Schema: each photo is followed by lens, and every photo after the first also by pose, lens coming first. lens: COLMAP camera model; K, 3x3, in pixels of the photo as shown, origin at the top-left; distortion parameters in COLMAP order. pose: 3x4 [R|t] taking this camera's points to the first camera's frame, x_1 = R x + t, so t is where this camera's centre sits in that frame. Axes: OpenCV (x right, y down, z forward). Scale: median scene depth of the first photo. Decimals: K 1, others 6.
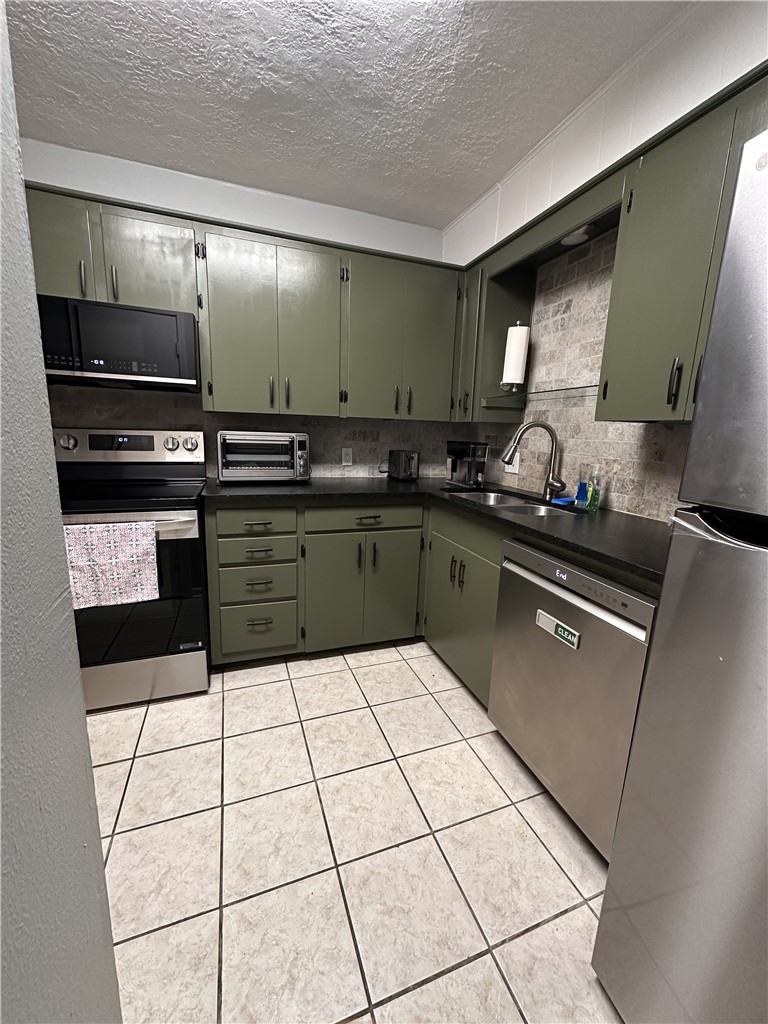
lens RADIAL K [[408.6, 0, 383.5], [0, 408.6, 509.2], [0, 0, 1]] dist [-0.001172, 0.000684]
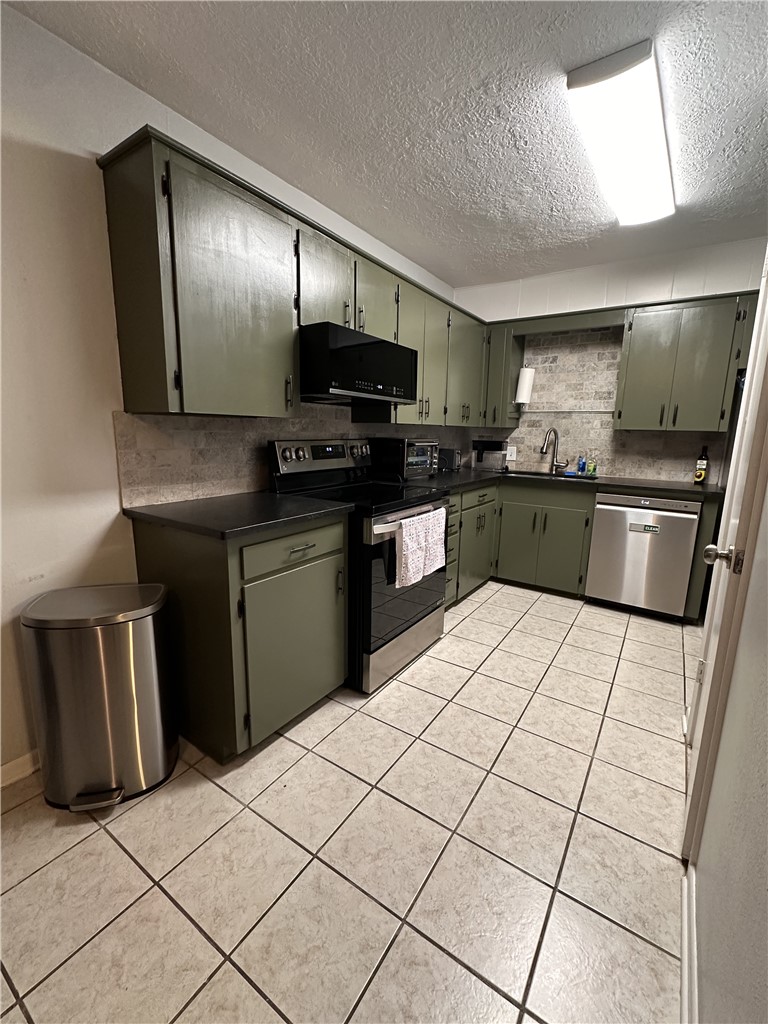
lens RADIAL K [[438.1, 0, 381.1], [0, 438.1, 509.0], [0, 0, 1]] dist [-0.004880, -0.000204]
pose [[0.811037, -0.121625, 0.572212, -1.244776], [0.117601, 0.992078, 0.044183, -0.045048], [-0.573053, 0.031459, 0.818915, -0.058447]]
